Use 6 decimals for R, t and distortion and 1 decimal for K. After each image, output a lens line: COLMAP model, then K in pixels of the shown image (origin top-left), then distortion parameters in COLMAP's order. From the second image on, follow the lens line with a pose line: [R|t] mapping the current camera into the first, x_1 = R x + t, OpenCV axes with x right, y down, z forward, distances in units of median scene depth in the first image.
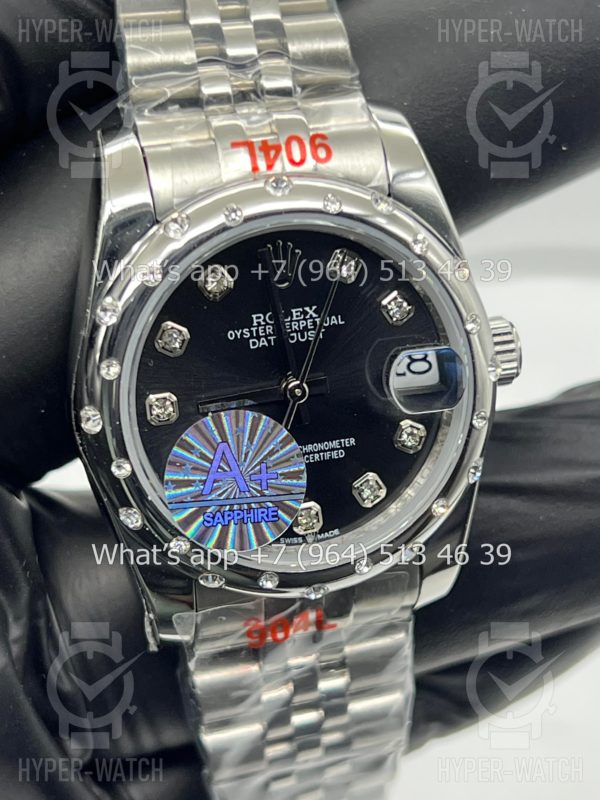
lens RADIAL K [[1805.7, 0, 301.8], [0, 1805.7, 401.3], [0, 0, 1]] dist [0.071660, 0.000000]
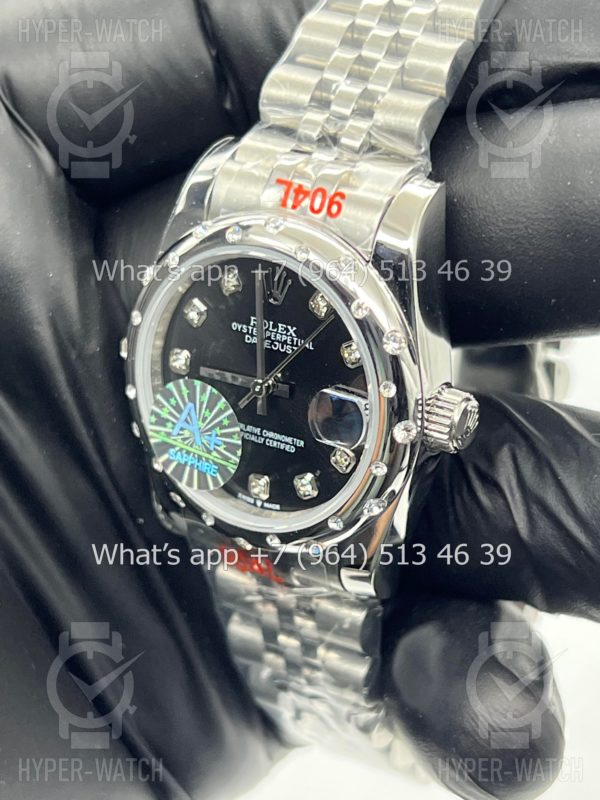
lens RADIAL K [[1805.7, 0, 299.9], [0, 1805.7, 402.2], [0, 0, 1]] dist [0.071660, 0.000000]
pose [[0.673000, 0.374868, -0.637608, 0.799404], [-0.287402, 0.926847, 0.241565, -0.299459], [0.681521, 0.020676, 0.731507, 0.117570]]
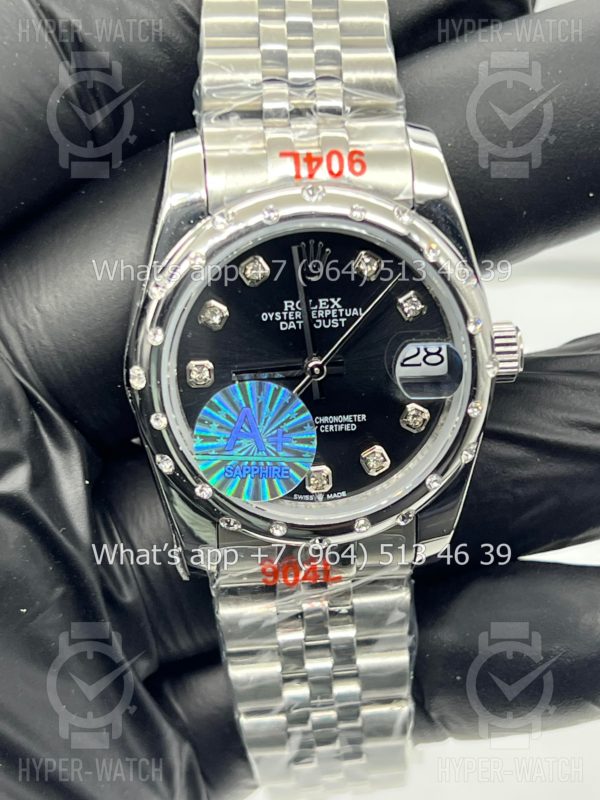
lens RADIAL K [[1805.7, 0, 295.3], [0, 1805.7, 397.7], [0, 0, 1]] dist [0.071660, 0.000000]
pose [[0.987331, 0.094397, -0.127543, 0.133291], [-0.093132, 0.995527, 0.015859, -0.004743], [0.128469, -0.003780, 0.991706, -0.156026]]
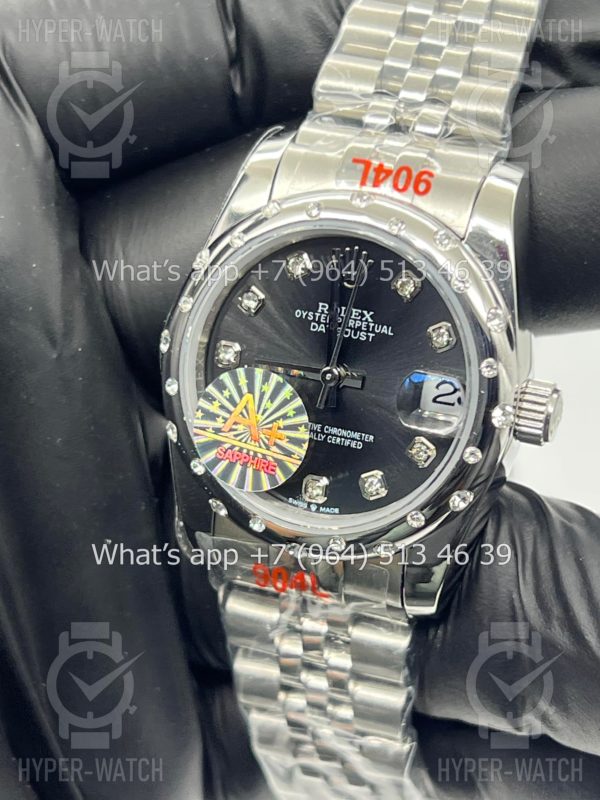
lens RADIAL K [[1805.7, 0, 302.3], [0, 1805.7, 396.7], [0, 0, 1]] dist [0.071660, 0.000000]
pose [[0.807842, 0.301567, -0.506408, 0.565704], [-0.343059, 0.939237, 0.012056, -0.001067], [0.479273, 0.163988, 0.862210, 0.002665]]
